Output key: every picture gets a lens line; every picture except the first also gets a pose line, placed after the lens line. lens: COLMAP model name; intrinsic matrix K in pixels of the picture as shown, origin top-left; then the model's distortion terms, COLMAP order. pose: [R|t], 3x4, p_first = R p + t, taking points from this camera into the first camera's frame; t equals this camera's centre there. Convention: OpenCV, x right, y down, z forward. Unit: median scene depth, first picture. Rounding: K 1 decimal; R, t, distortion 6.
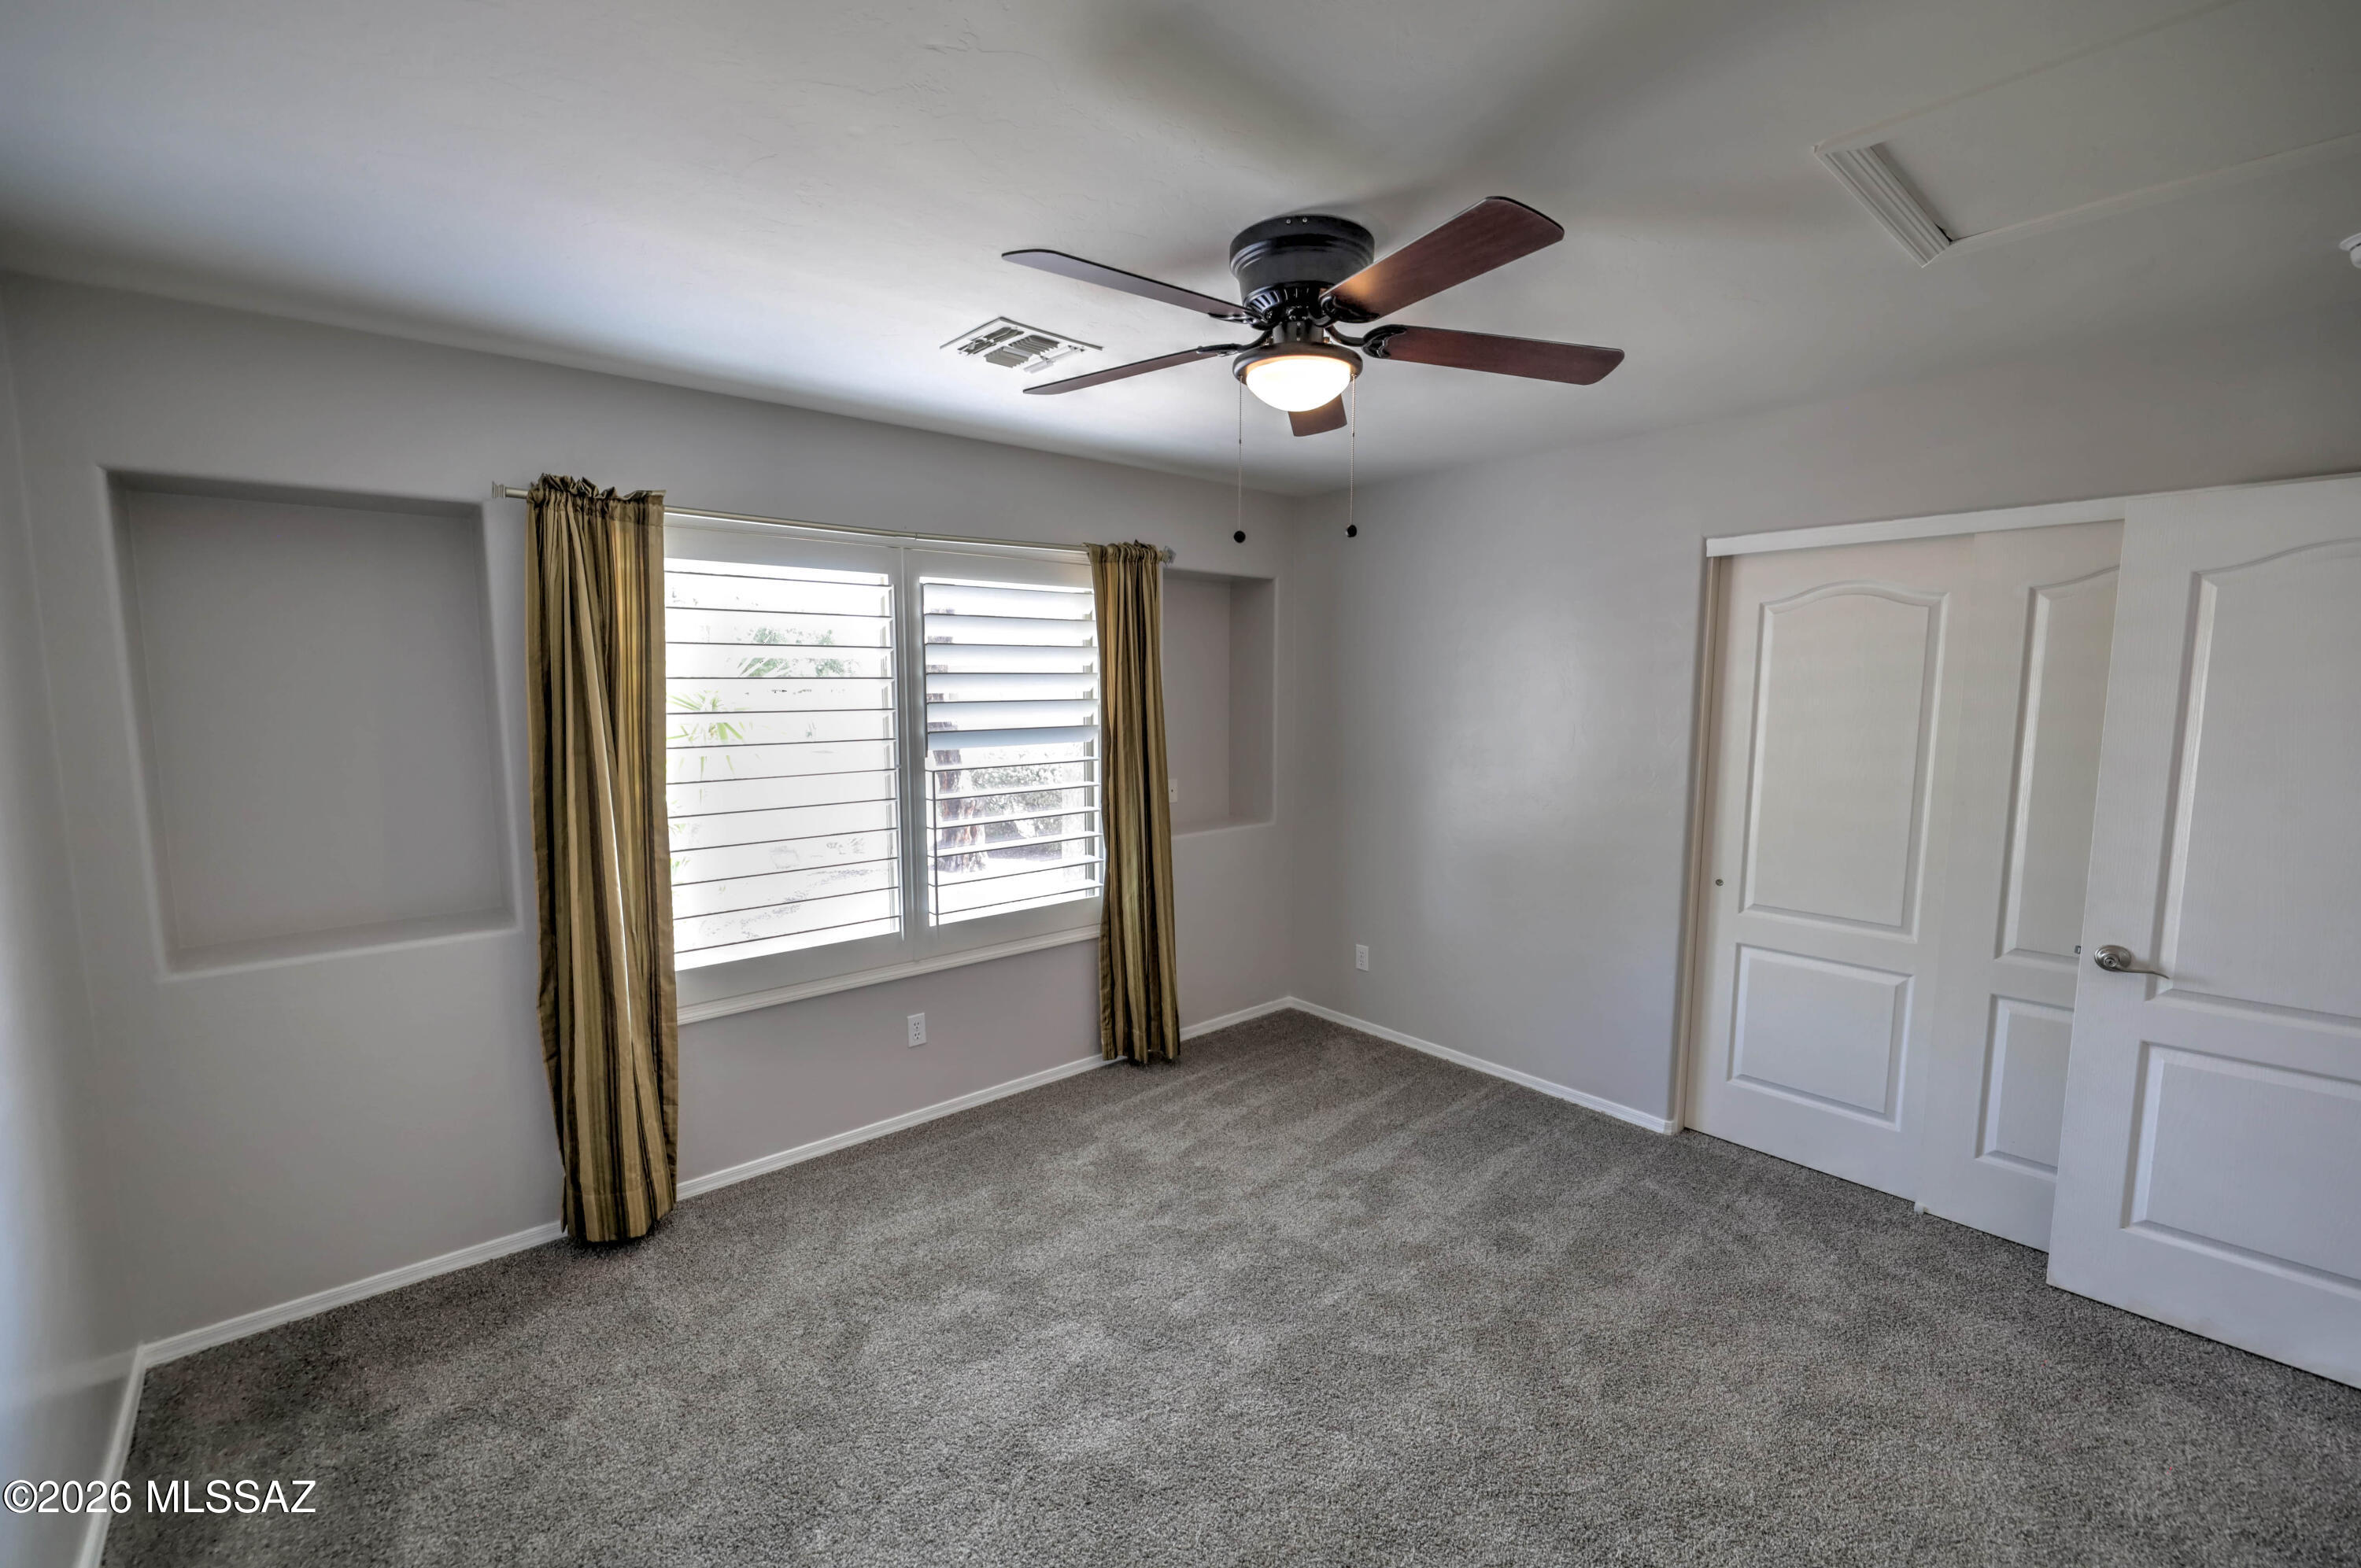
lens RADIAL K [[1011.1, 0, 1177.8], [0, 1011.1, 798.8], [0, 0, 1]] dist [-0.001298, -0.000310]
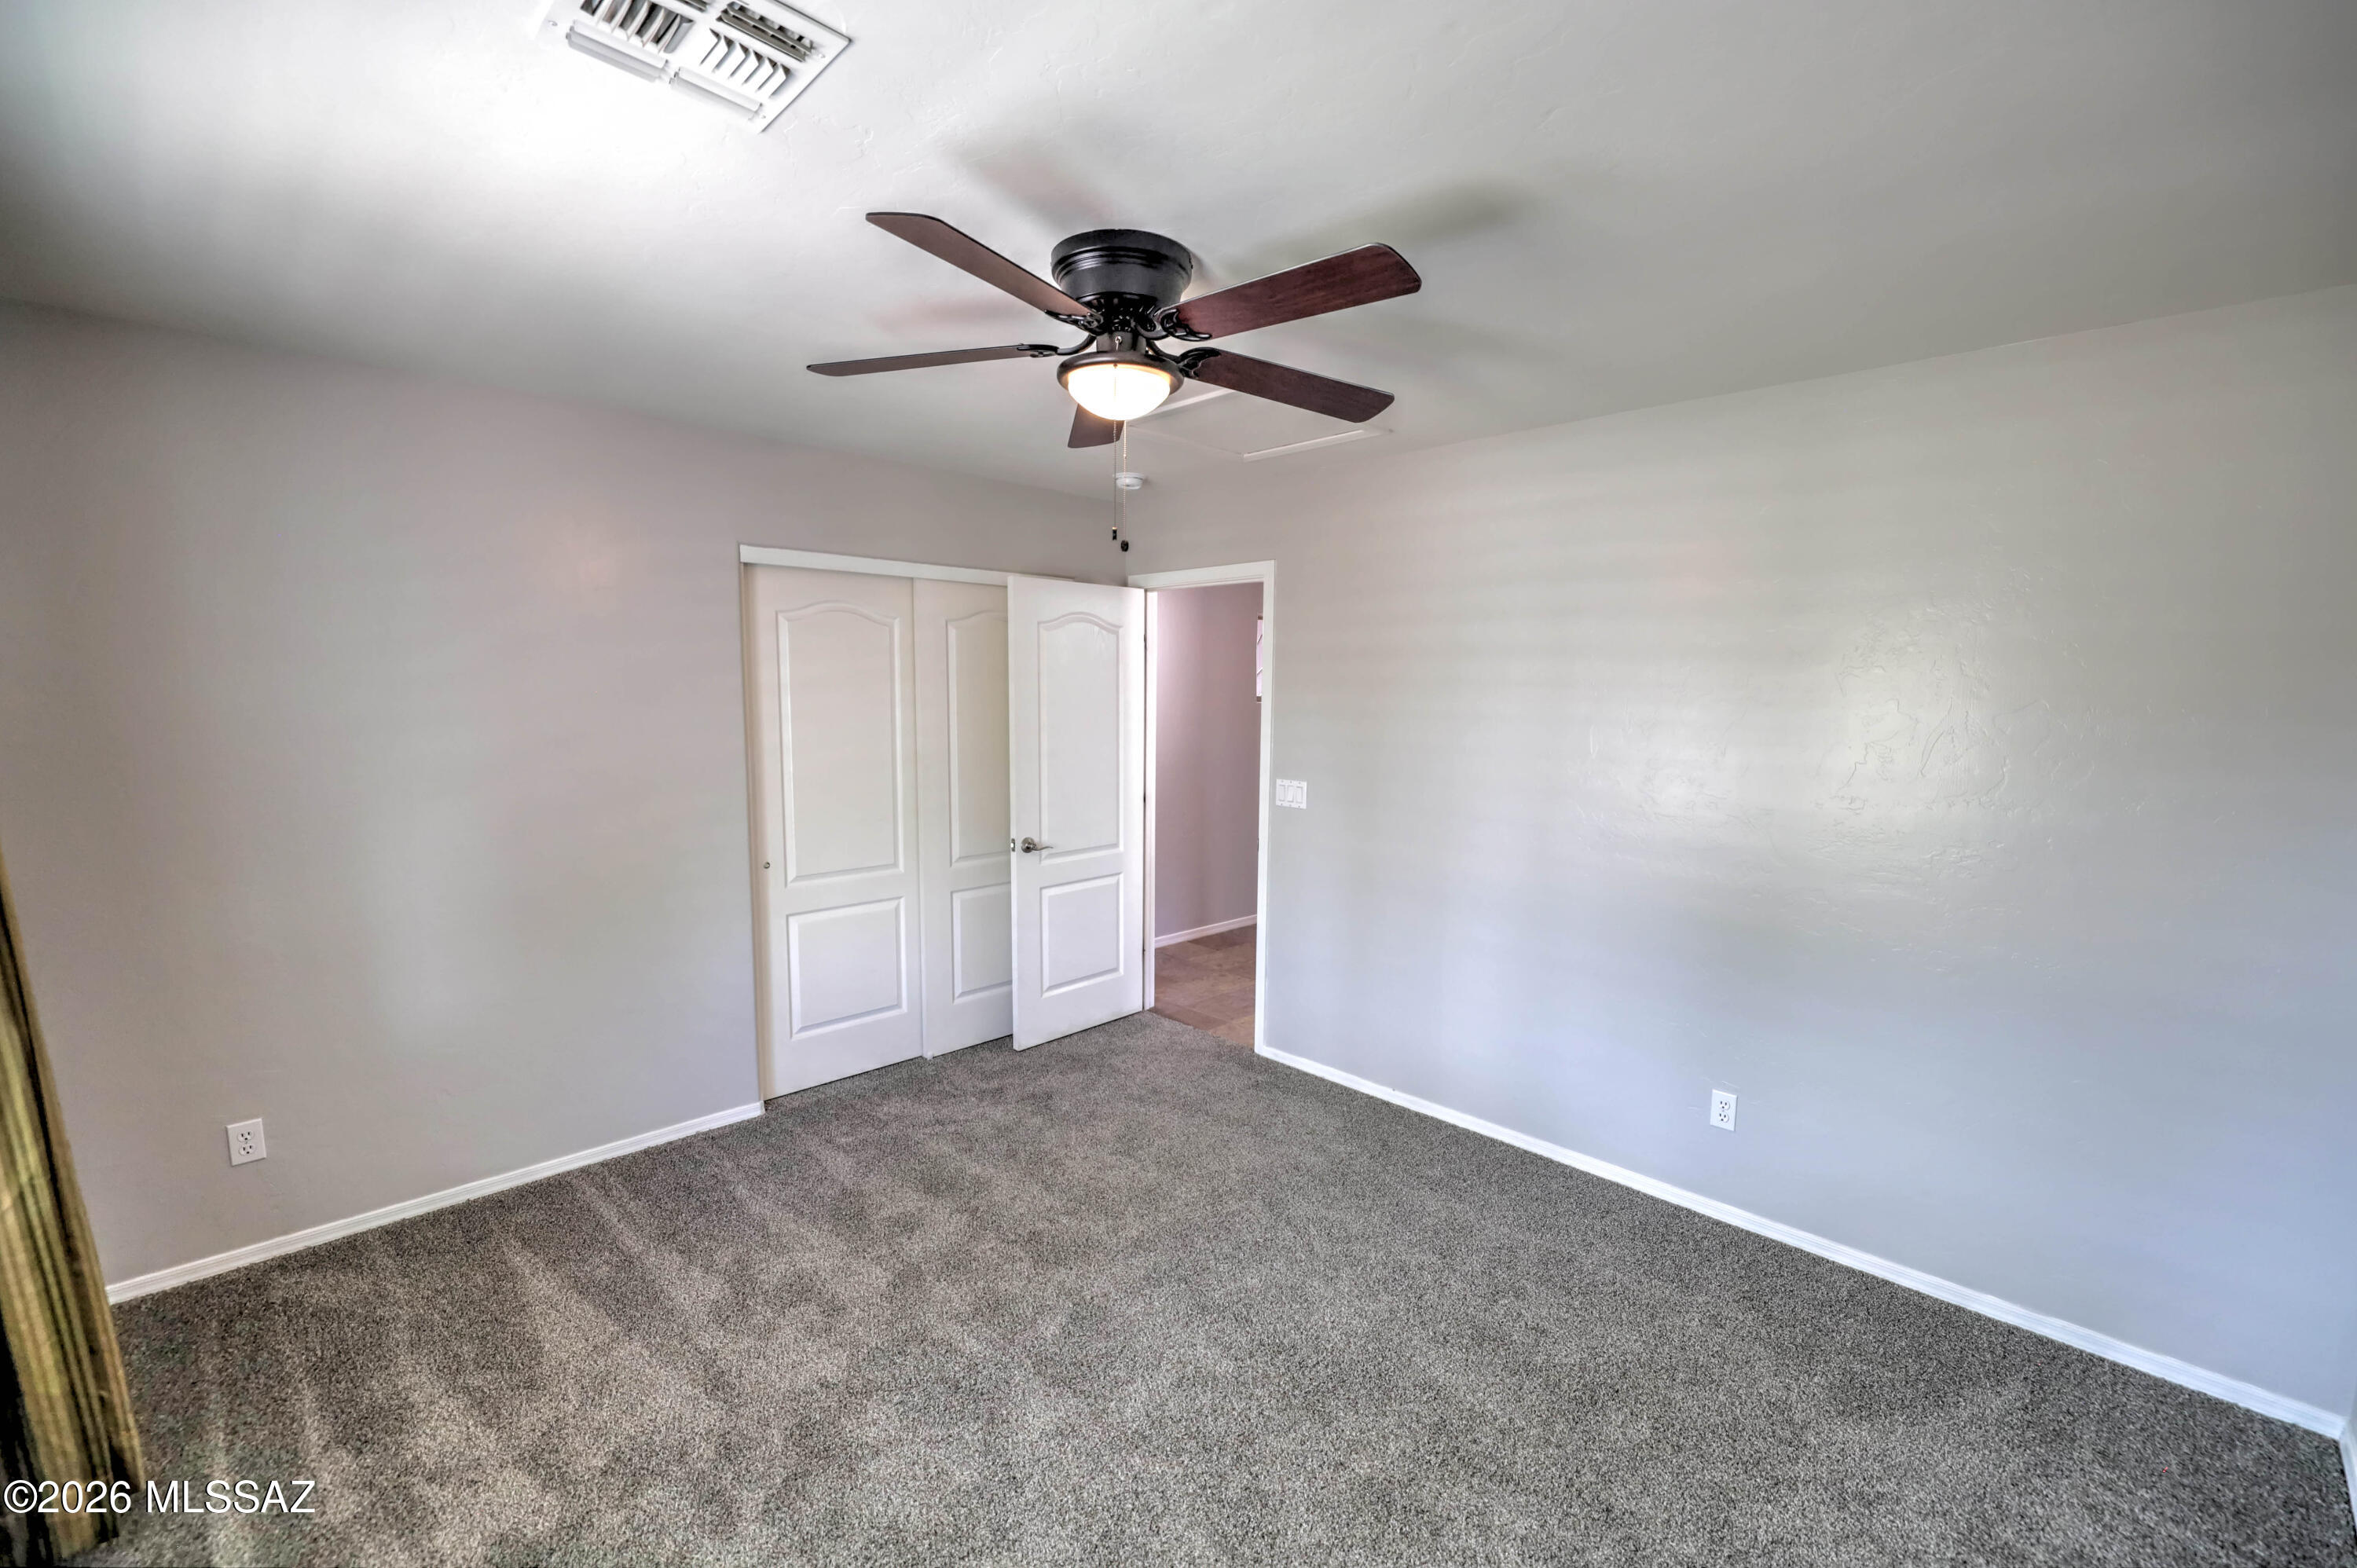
lens RADIAL K [[1009.5, 0, 1175.8], [0, 1009.5, 798.8], [0, 0, 1]] dist [-0.001298, -0.000310]
pose [[-0.095011, -0.115403, 0.988764, -0.613901], [0.102489, 0.986846, 0.125028, -0.084603], [-0.990186, 0.113216, -0.081933, 0.699291]]
